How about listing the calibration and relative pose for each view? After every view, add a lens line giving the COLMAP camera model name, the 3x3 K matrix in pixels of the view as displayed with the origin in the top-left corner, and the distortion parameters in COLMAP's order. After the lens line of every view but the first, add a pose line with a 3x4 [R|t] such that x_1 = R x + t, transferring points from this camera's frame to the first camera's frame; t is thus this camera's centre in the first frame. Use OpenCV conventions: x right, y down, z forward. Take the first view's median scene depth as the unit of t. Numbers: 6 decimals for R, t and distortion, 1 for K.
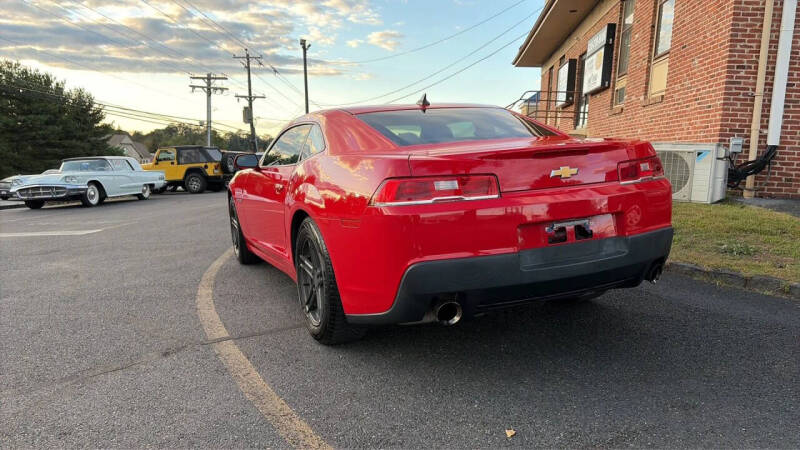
lens RADIAL K [[573.9, 0, 401.0], [0, 573.9, 218.4], [0, 0, 1]] dist [0.045843, -0.052183]
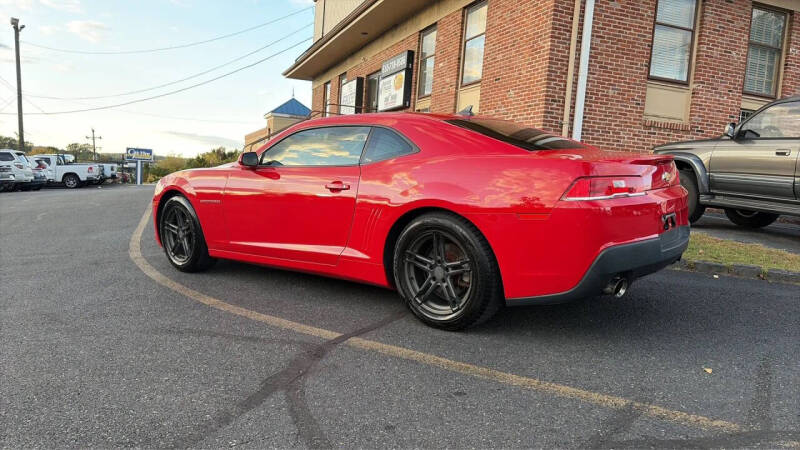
lens RADIAL K [[573.9, 0, 394.2], [0, 573.9, 211.7], [0, 0, 1]] dist [0.045843, -0.052183]
pose [[0.897431, -0.001958, 0.441151, -0.160165], [0.014649, 0.999571, -0.025363, 0.004853], [-0.440912, 0.029224, 0.897074, 0.017514]]
